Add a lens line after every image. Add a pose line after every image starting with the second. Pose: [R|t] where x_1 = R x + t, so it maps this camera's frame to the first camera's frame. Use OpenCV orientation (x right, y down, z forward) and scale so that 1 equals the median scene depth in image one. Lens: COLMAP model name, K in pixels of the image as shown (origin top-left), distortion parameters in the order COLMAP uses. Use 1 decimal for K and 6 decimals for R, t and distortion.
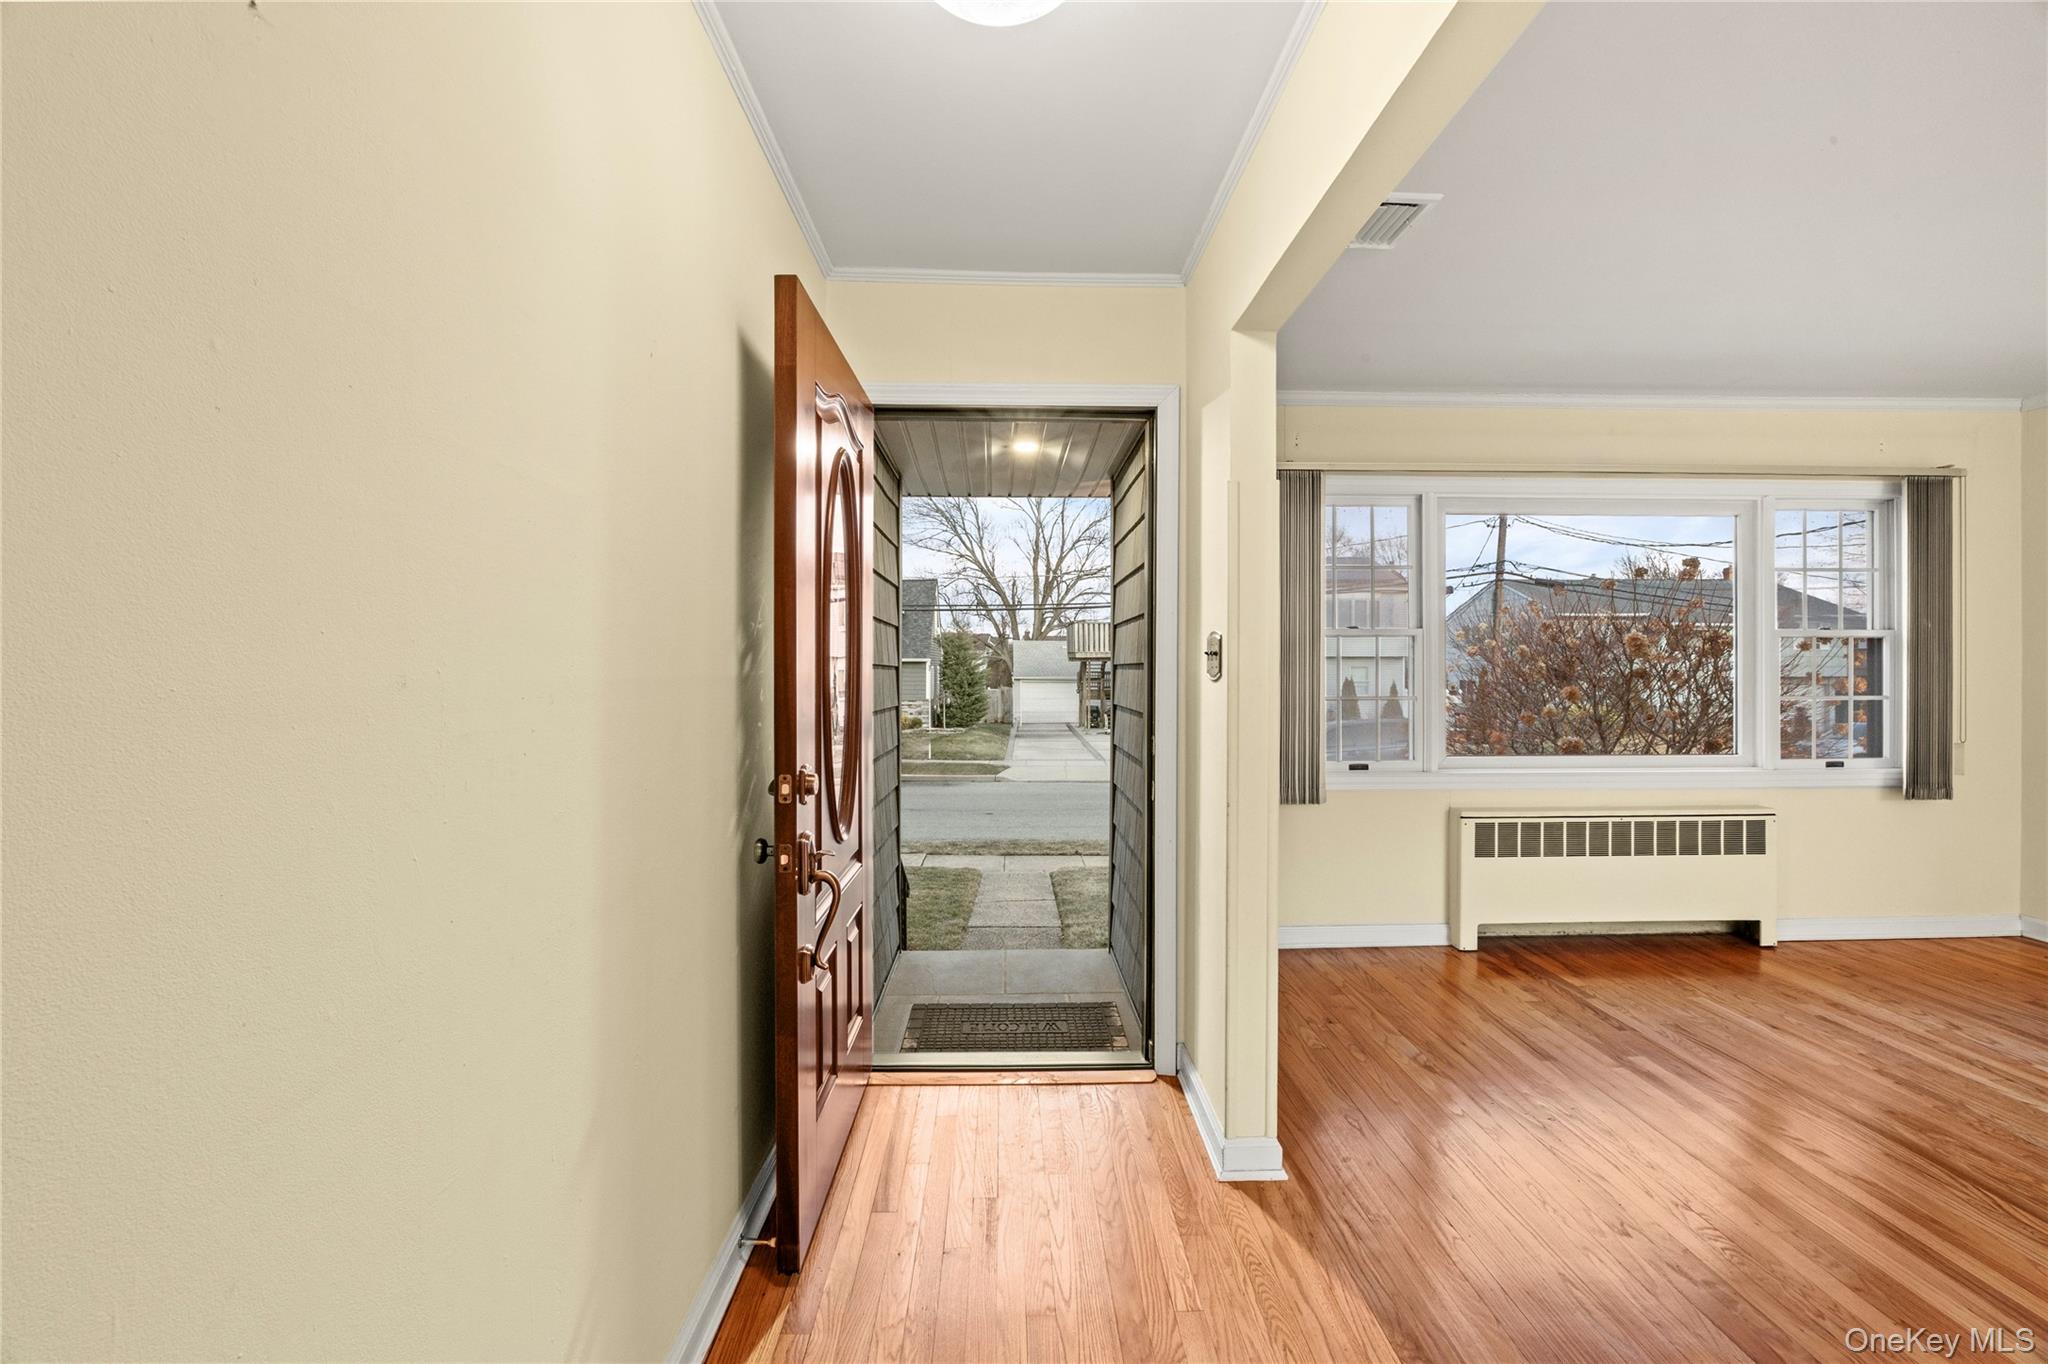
lens RADIAL K [[880.3, 0, 1026.0], [0, 880.3, 671.8], [0, 0, 1]] dist [-0.017625, 0.001511]
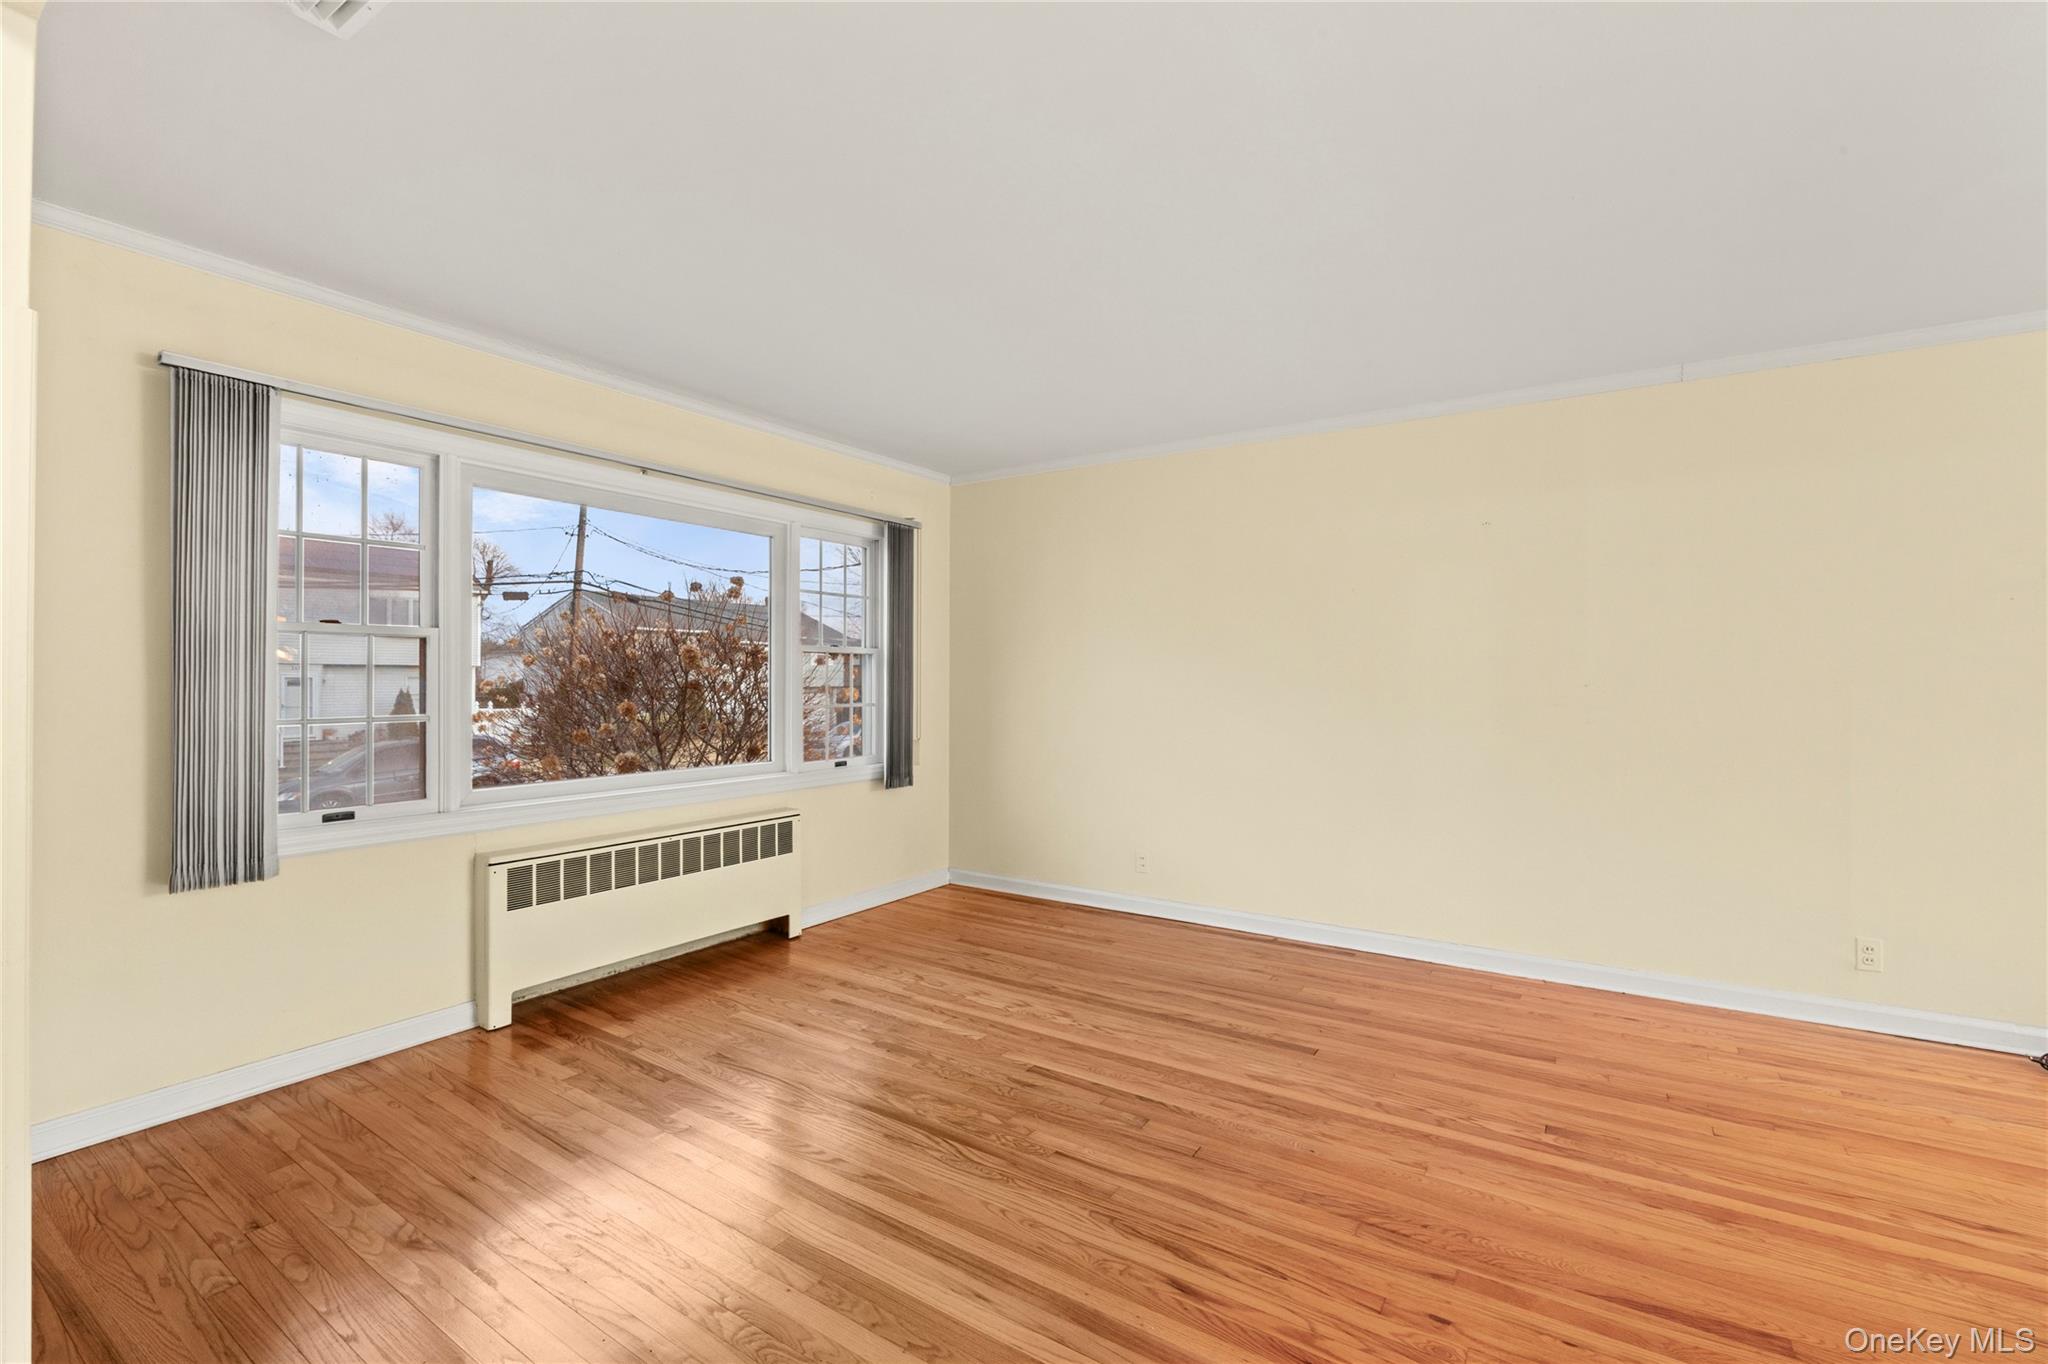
lens RADIAL K [[880.3, 0, 1026.0], [0, 880.3, 671.8], [0, 0, 1]] dist [-0.017625, 0.001511]
pose [[0.570329, 0.009681, 0.821359, 0.116643], [0.000578, 0.999926, -0.012188, -0.000973], [-0.821416, 0.007426, 0.570281, 0.136294]]
